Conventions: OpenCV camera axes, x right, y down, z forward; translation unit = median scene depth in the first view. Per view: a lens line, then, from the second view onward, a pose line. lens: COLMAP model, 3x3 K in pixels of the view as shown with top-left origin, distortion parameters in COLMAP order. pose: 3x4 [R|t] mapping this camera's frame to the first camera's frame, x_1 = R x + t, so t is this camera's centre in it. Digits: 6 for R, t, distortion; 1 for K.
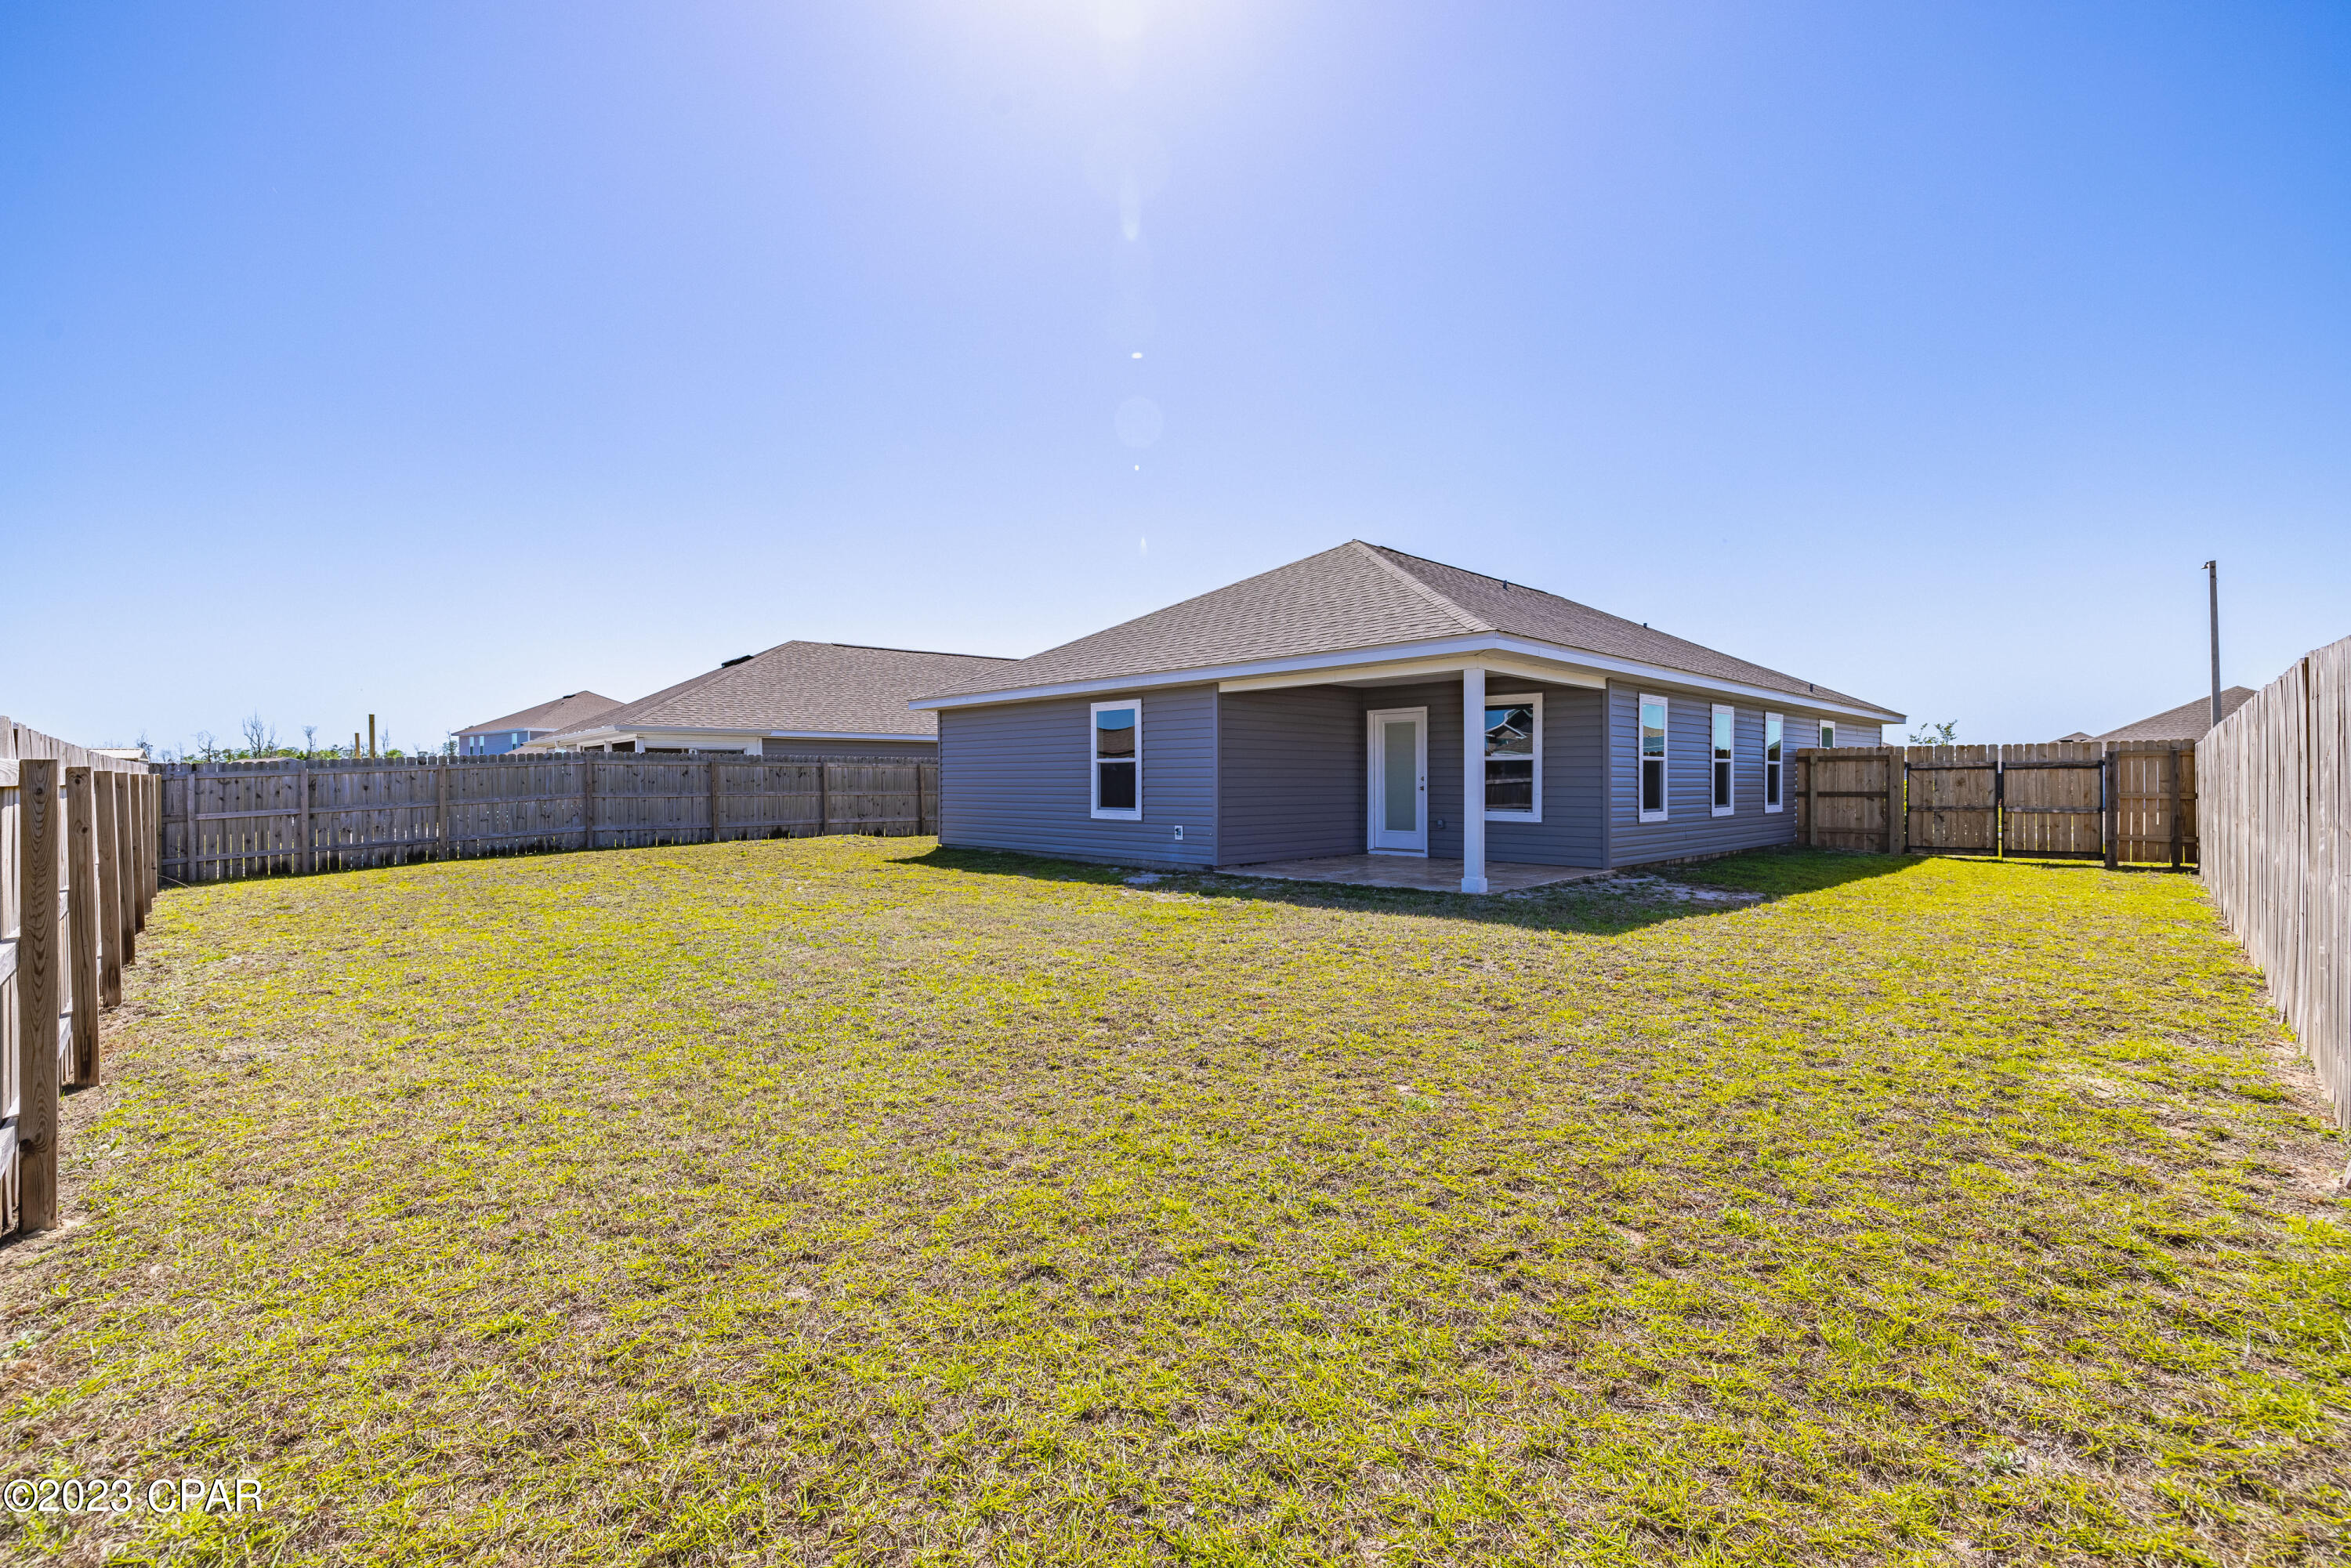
lens RADIAL K [[988.3, 0, 1182.1], [0, 988.3, 774.3], [0, 0, 1]] dist [0.001881, -0.000161]
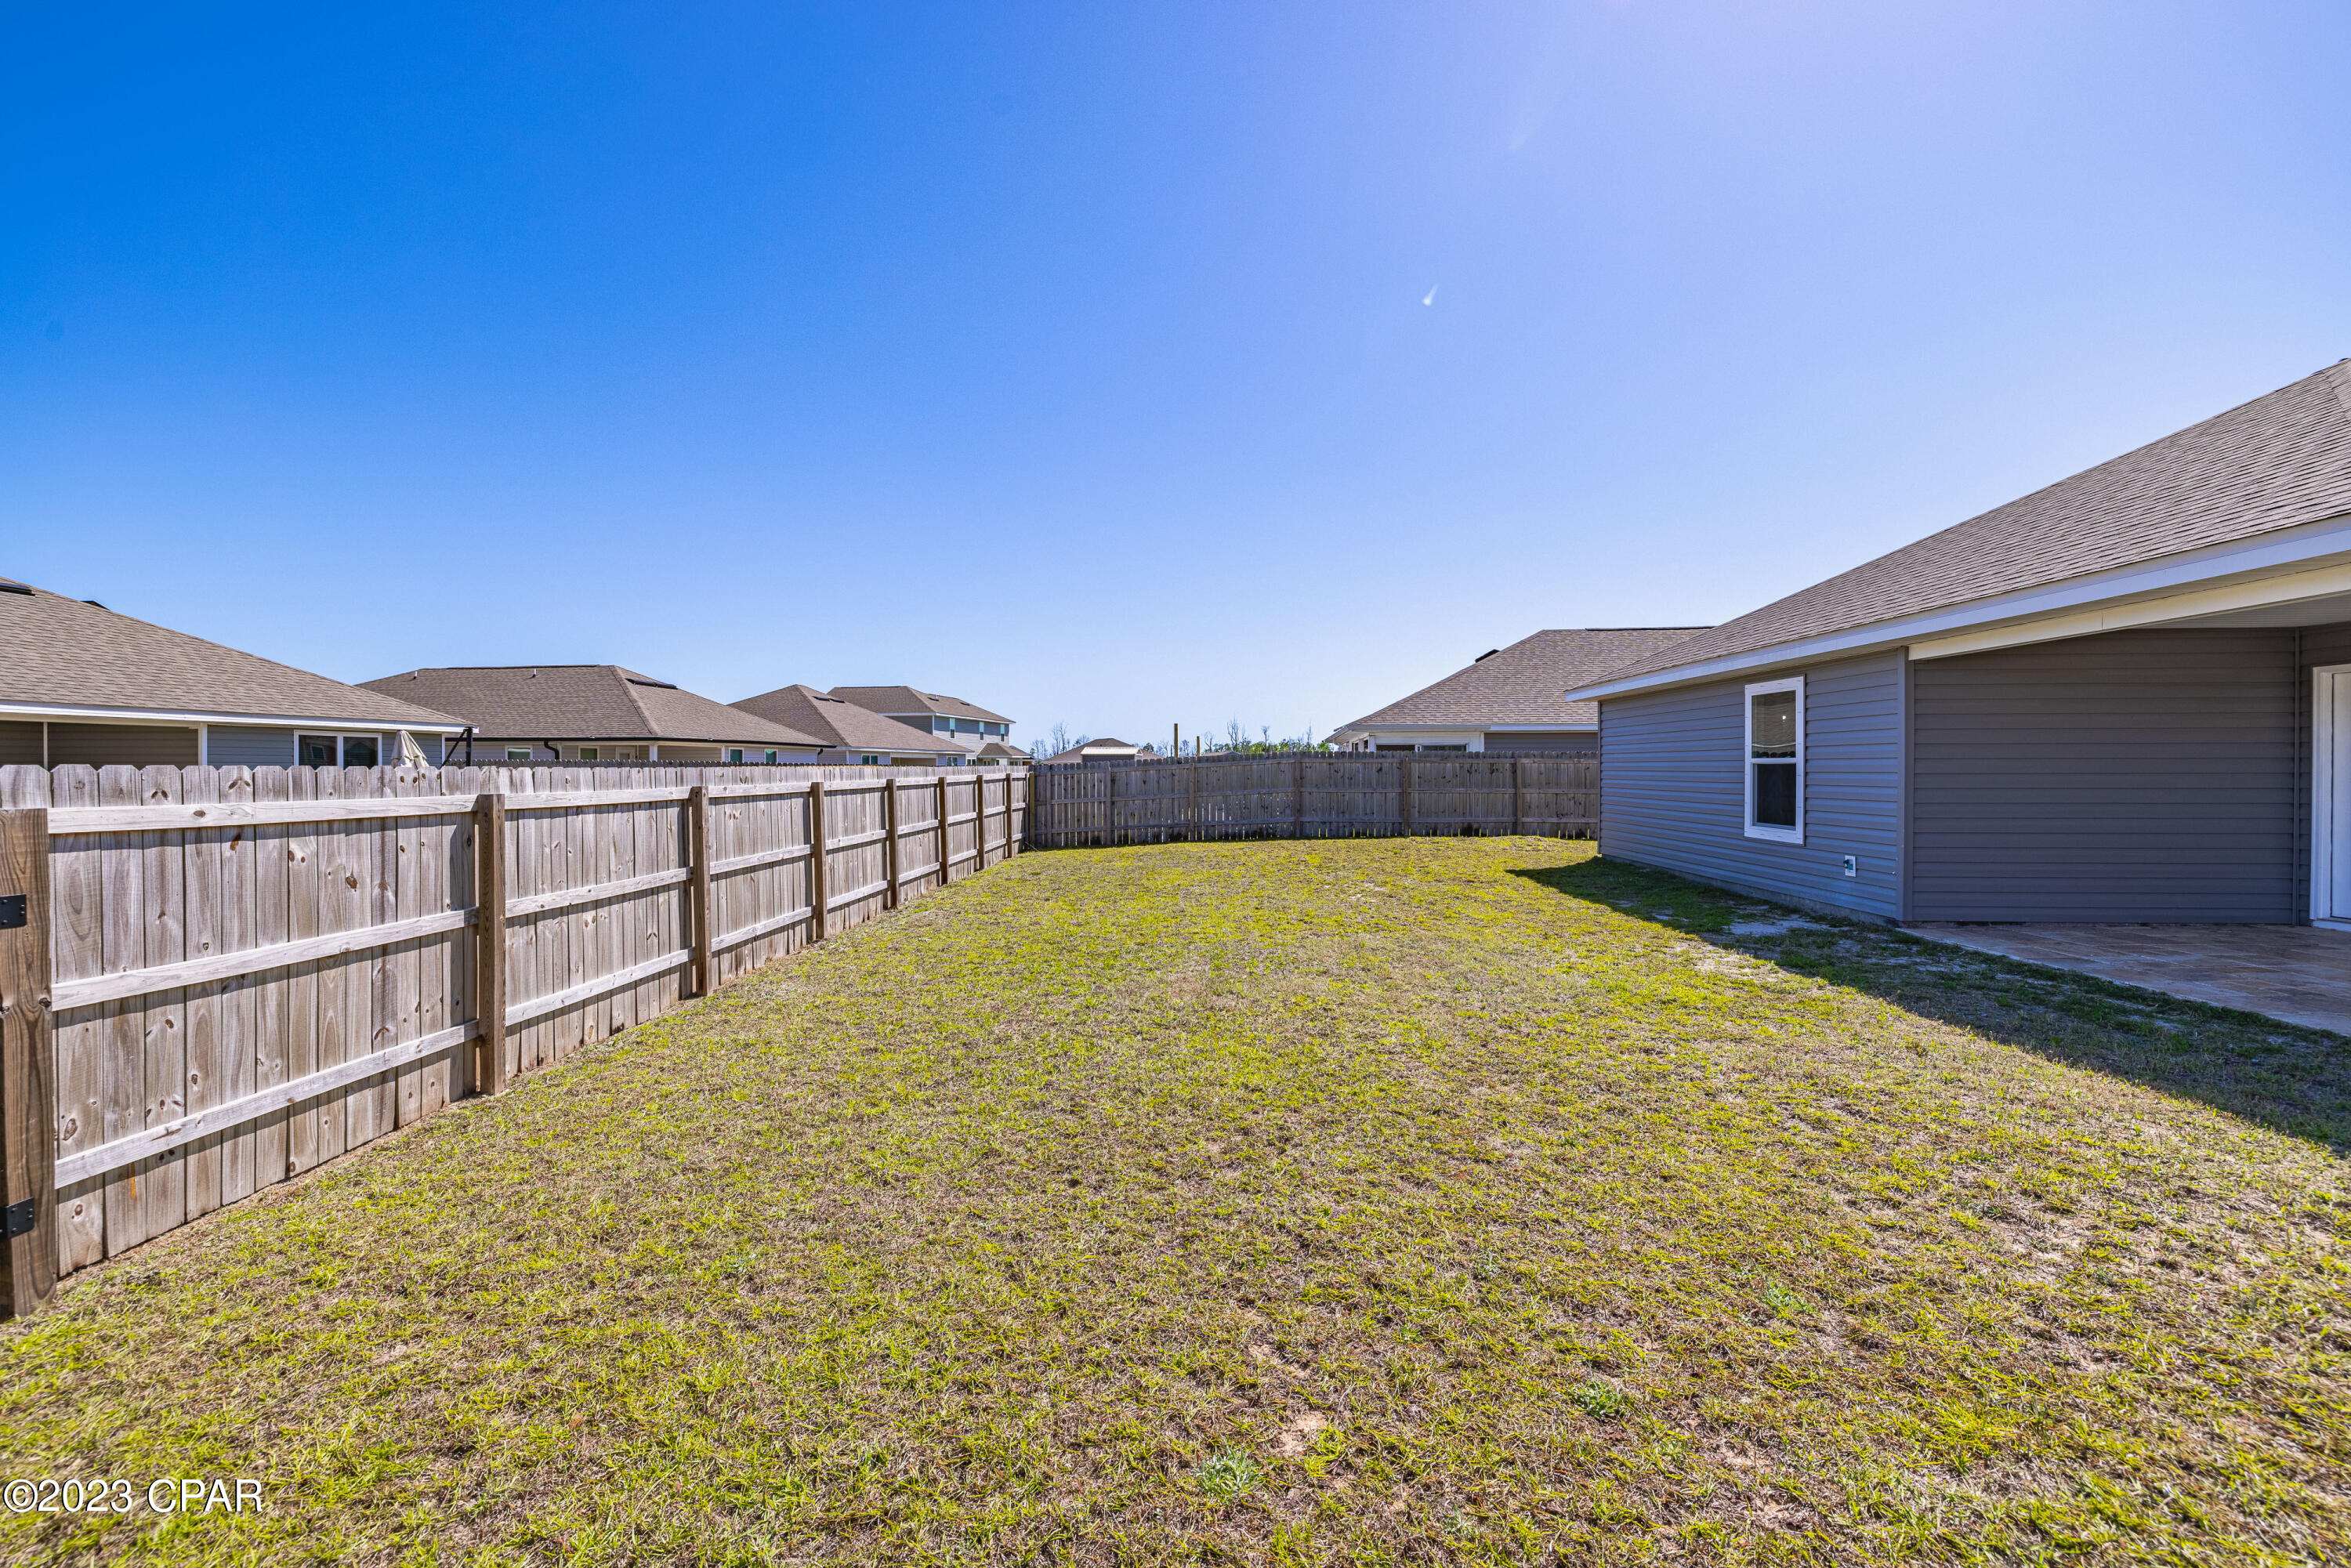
lens RADIAL K [[988.3, 0, 1182.1], [0, 988.3, 774.3], [0, 0, 1]] dist [0.001881, -0.000161]
pose [[0.686403, 0.007523, -0.727183, 0.135684], [0.002076, 0.999922, 0.012304, -0.011225], [0.727219, -0.009955, 0.686334, 0.138084]]
